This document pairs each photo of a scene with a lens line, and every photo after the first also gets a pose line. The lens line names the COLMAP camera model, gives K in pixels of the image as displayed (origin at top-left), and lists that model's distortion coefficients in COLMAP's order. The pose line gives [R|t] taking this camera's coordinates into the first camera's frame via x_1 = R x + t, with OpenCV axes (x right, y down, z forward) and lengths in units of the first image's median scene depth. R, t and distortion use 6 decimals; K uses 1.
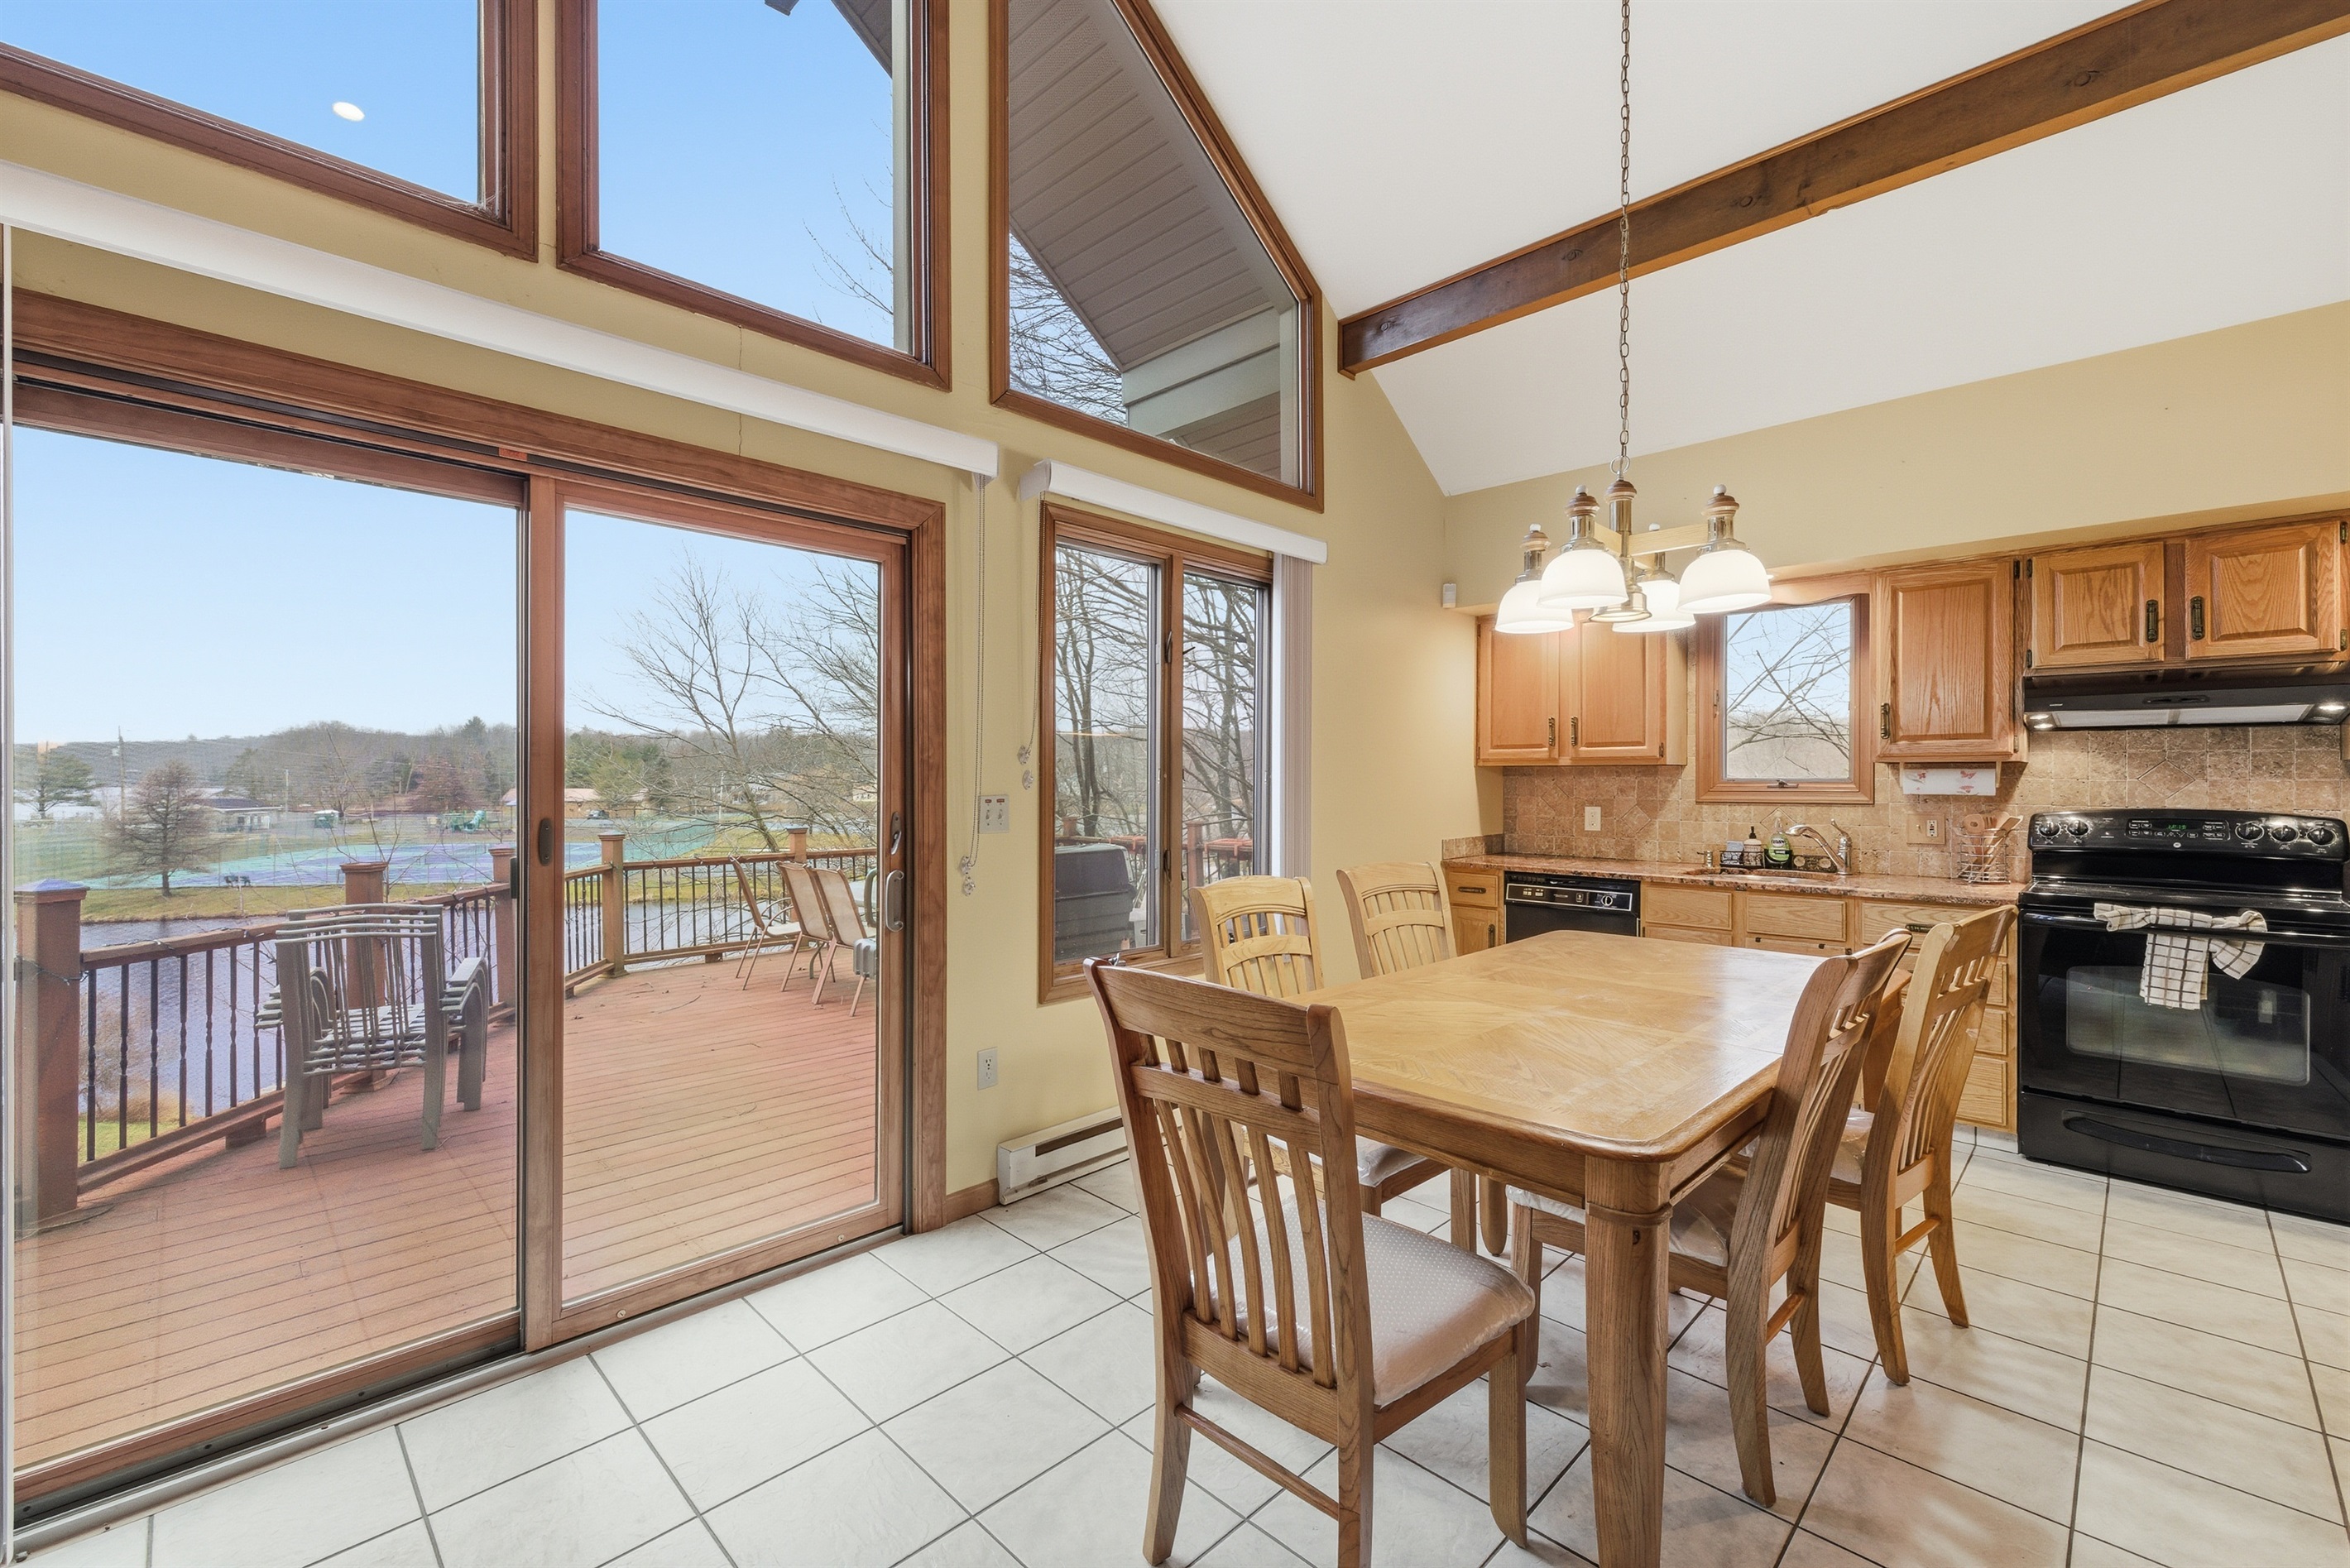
lens RADIAL K [[959.9, 0, 1159.7], [0, 959.9, 771.3], [0, 0, 1]] dist [0.000392, 0.000049]
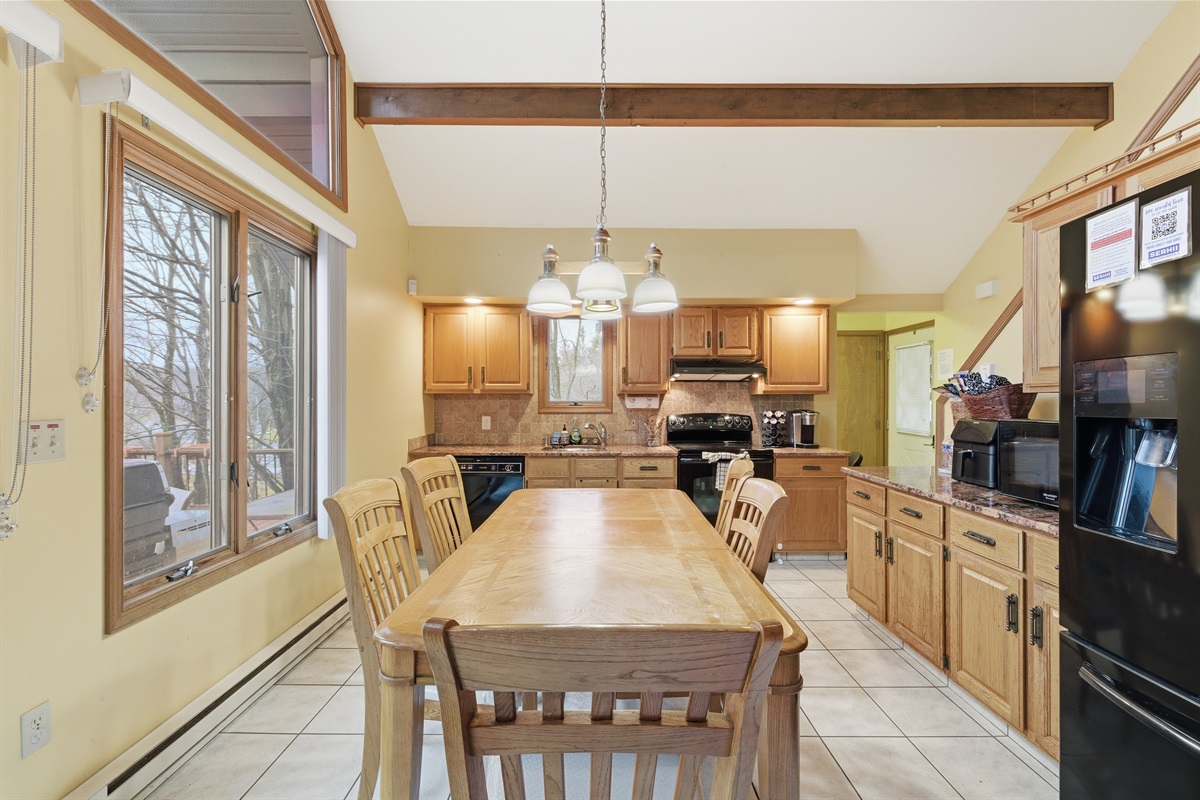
lens RADIAL K [[506.7, 0, 595.1], [0, 506.7, 402.3], [0, 0, 1]] dist [0.001793, 0.000006]
pose [[0.706207, -0.001426, 0.708004, -0.111649], [-0.006751, 0.999939, 0.008748, 0.000493], [-0.707974, -0.010958, 0.706154, 0.234248]]
